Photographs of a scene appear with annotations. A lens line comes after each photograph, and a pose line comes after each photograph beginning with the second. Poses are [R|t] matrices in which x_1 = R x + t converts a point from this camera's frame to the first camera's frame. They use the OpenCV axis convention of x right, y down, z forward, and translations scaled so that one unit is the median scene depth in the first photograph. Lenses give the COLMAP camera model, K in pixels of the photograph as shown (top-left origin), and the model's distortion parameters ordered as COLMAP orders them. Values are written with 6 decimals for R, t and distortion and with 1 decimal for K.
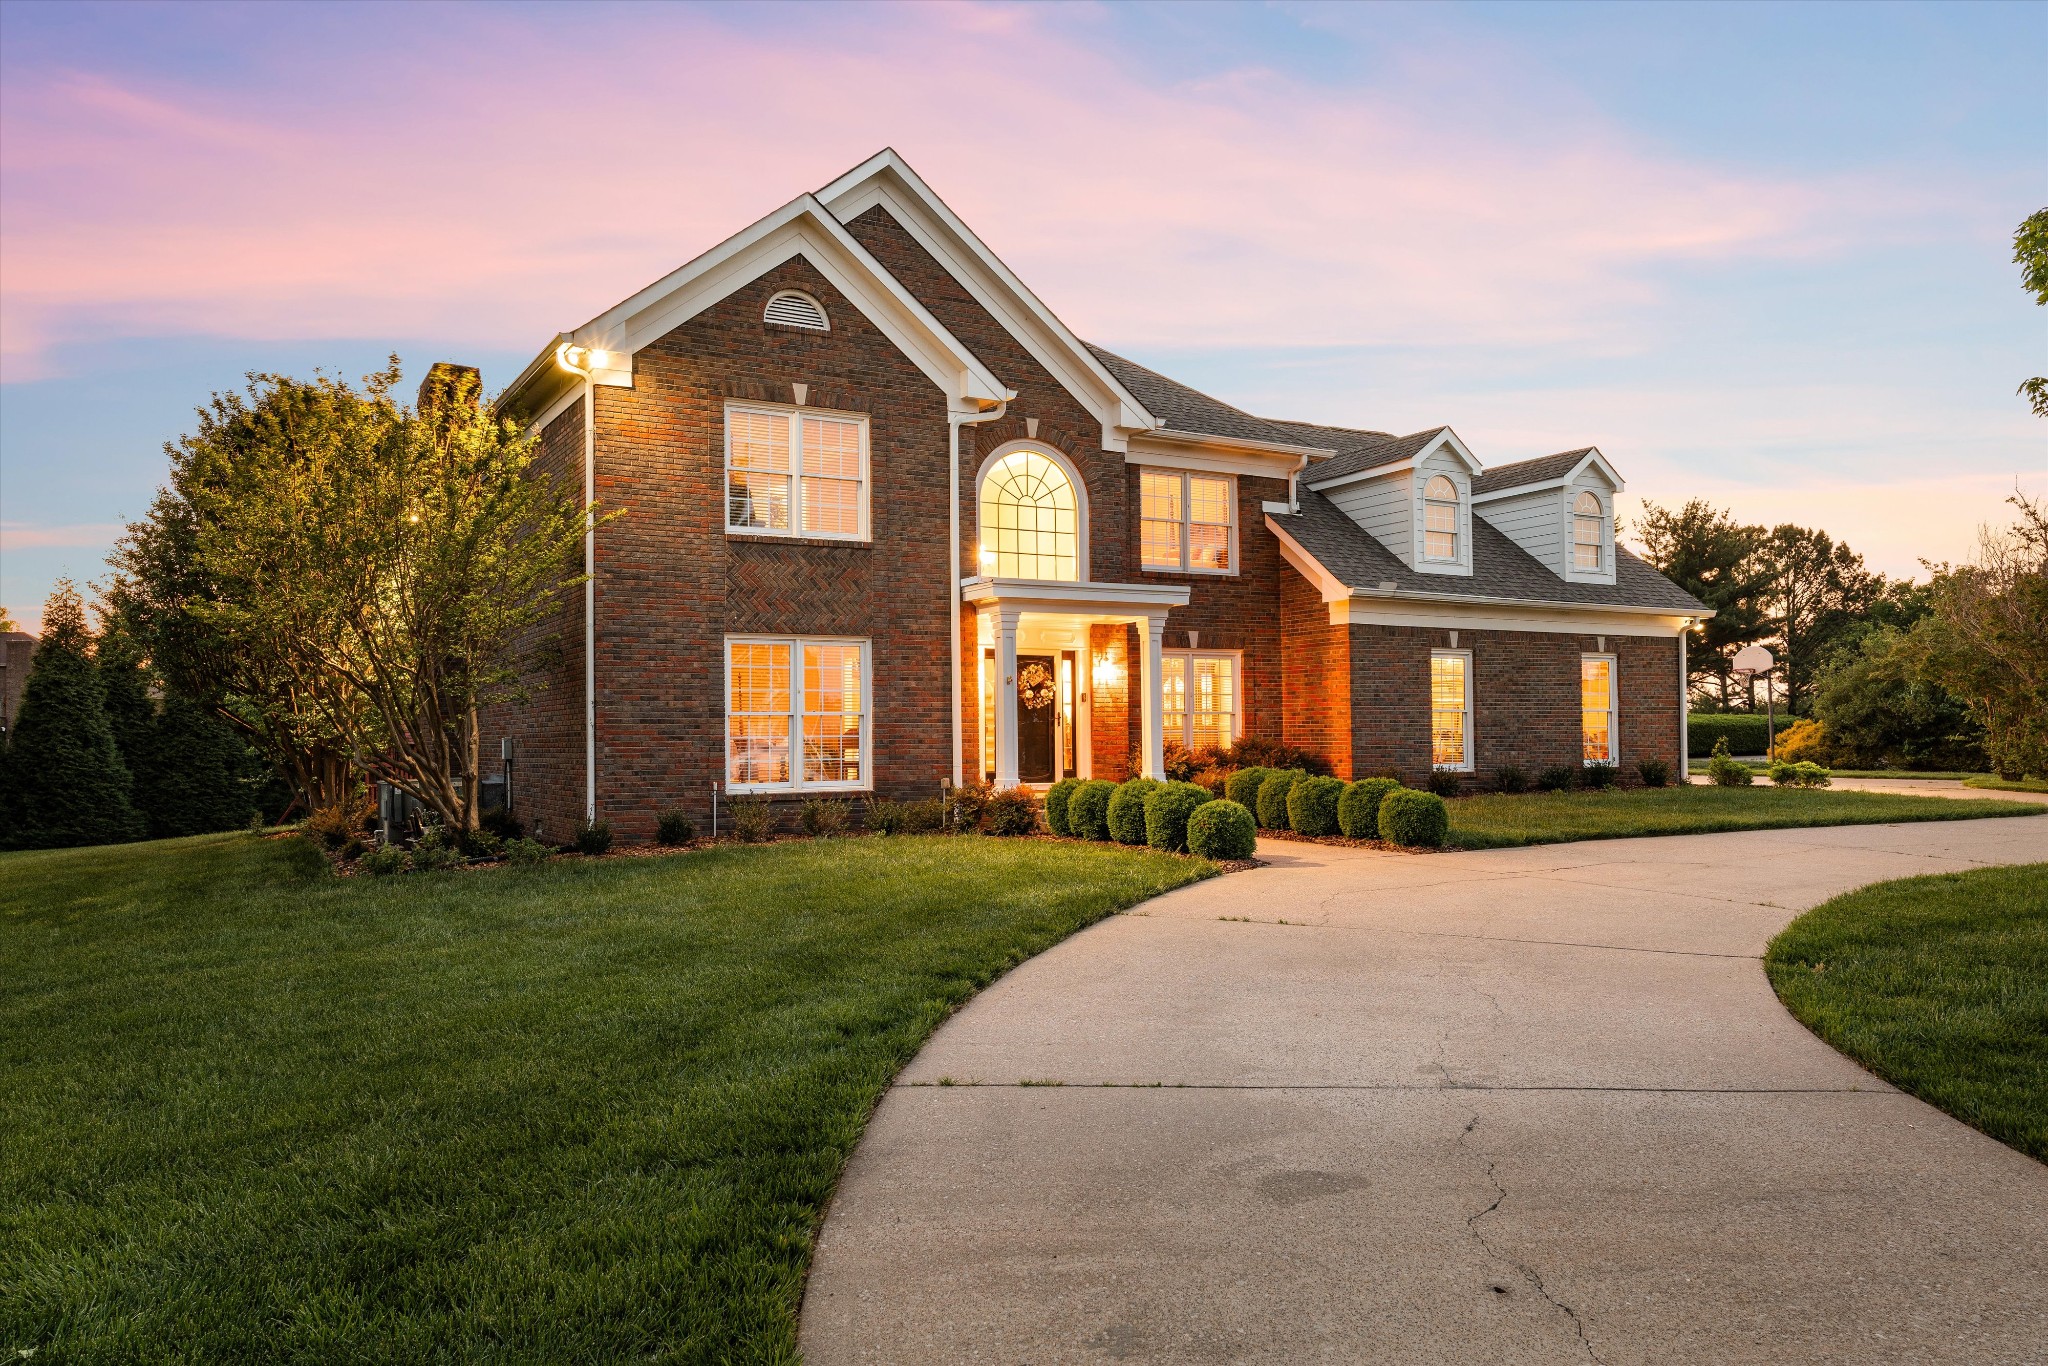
lens RADIAL K [[1422.7, 0, 1016.0], [0, 1422.7, 686.1], [0, 0, 1]] dist [-0.005838, 0.002844]
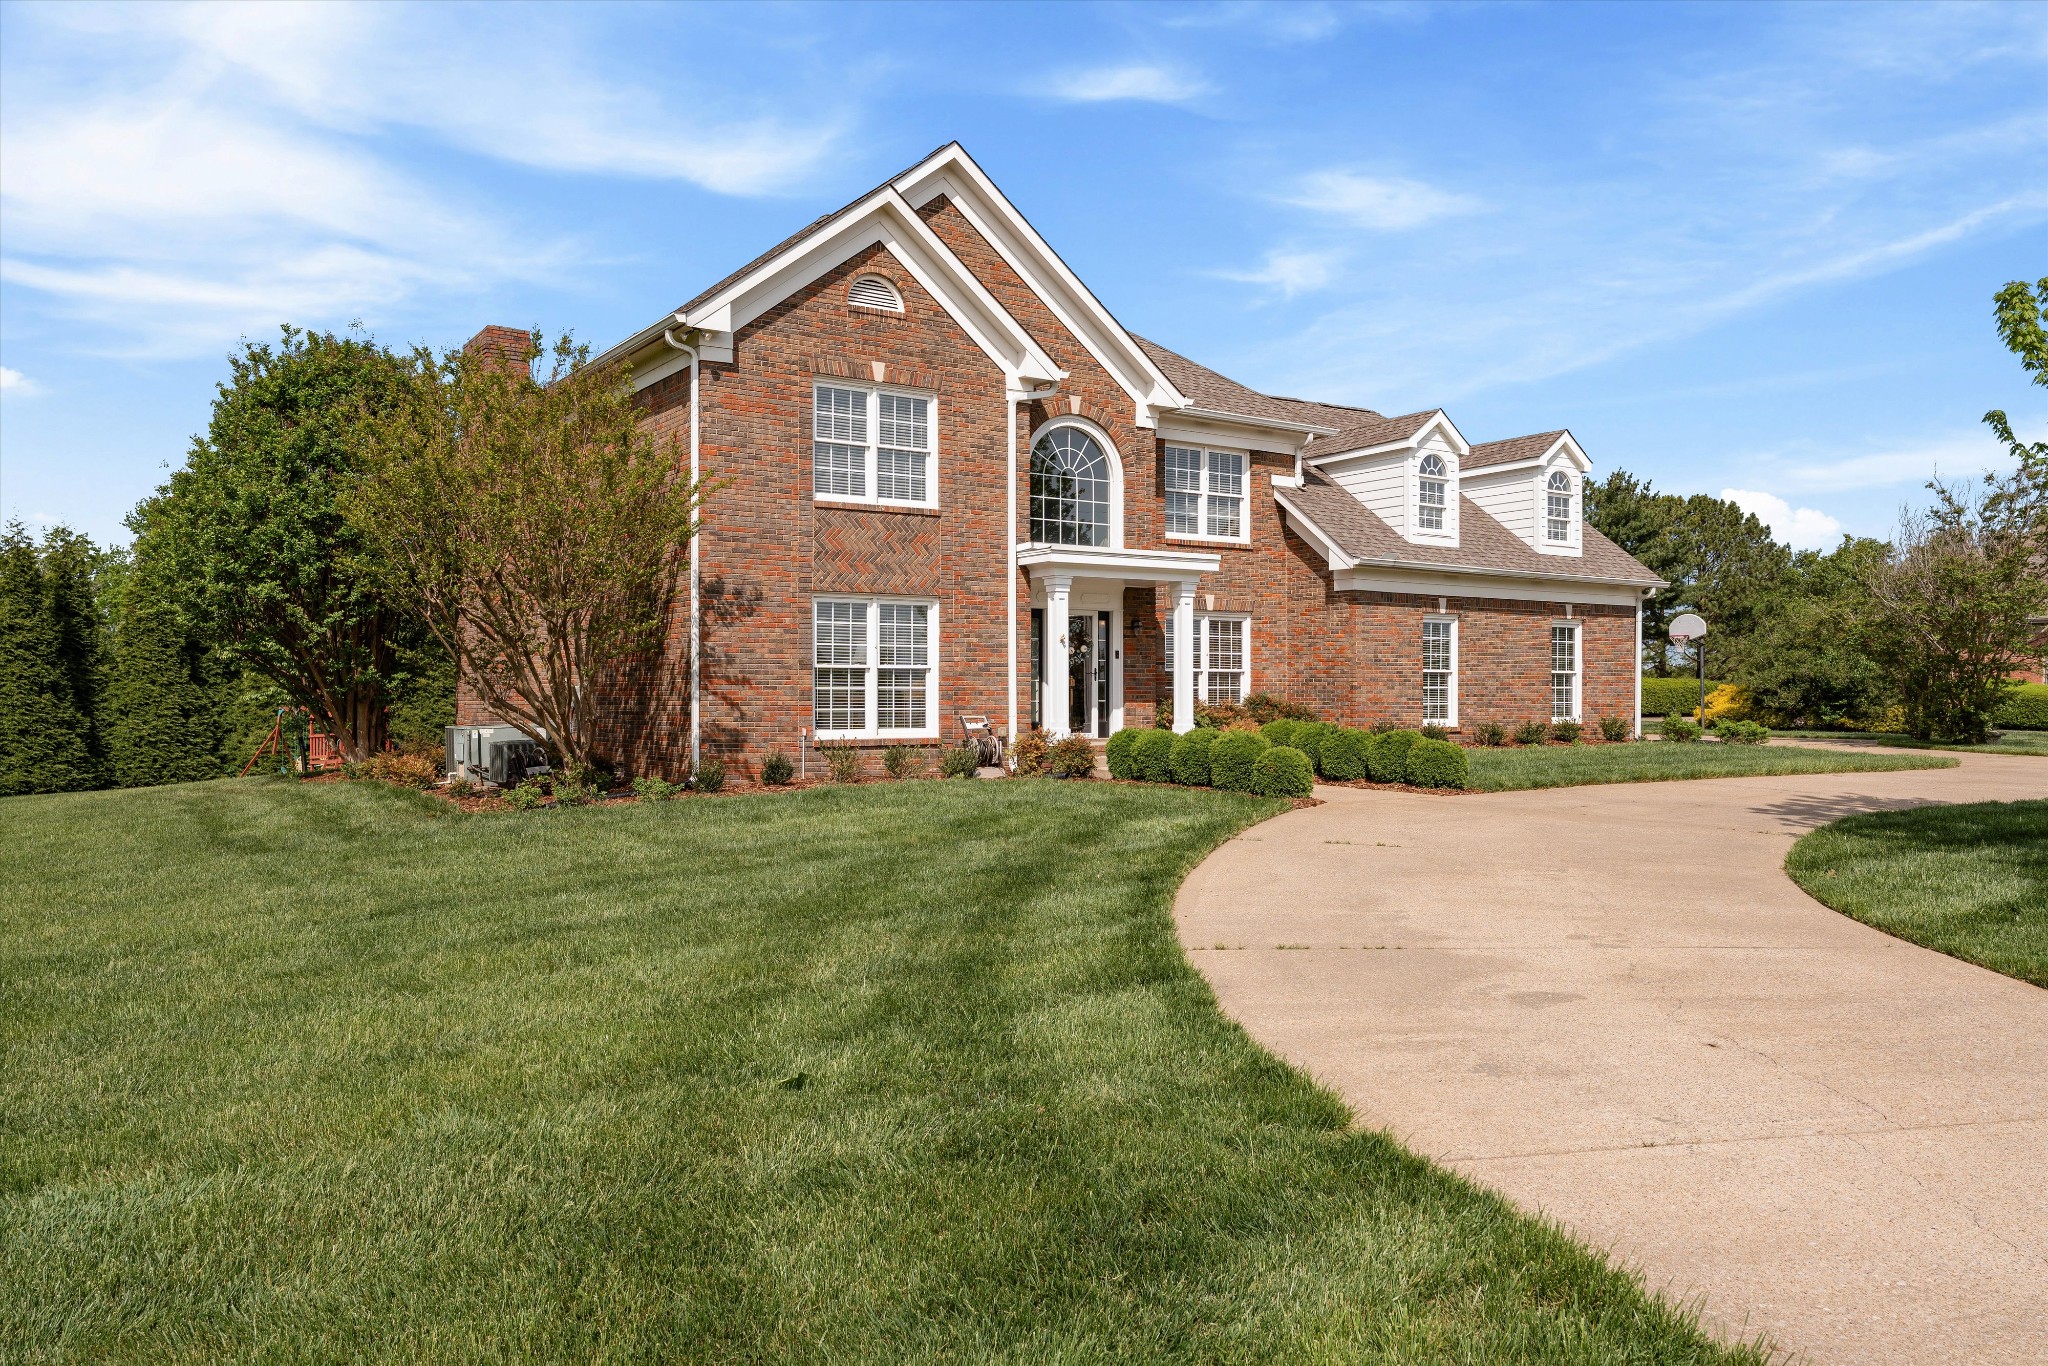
lens RADIAL K [[1444.6, 0, 1024.0], [0, 1444.6, 683.0], [0, 0, 1]] dist [-0.003662, 0.000125]
pose [[0.997586, 0.010290, 0.068678, -0.103740], [-0.012222, 0.999540, 0.027772, -0.000248], [-0.068361, -0.028544, 0.997252, -0.100386]]
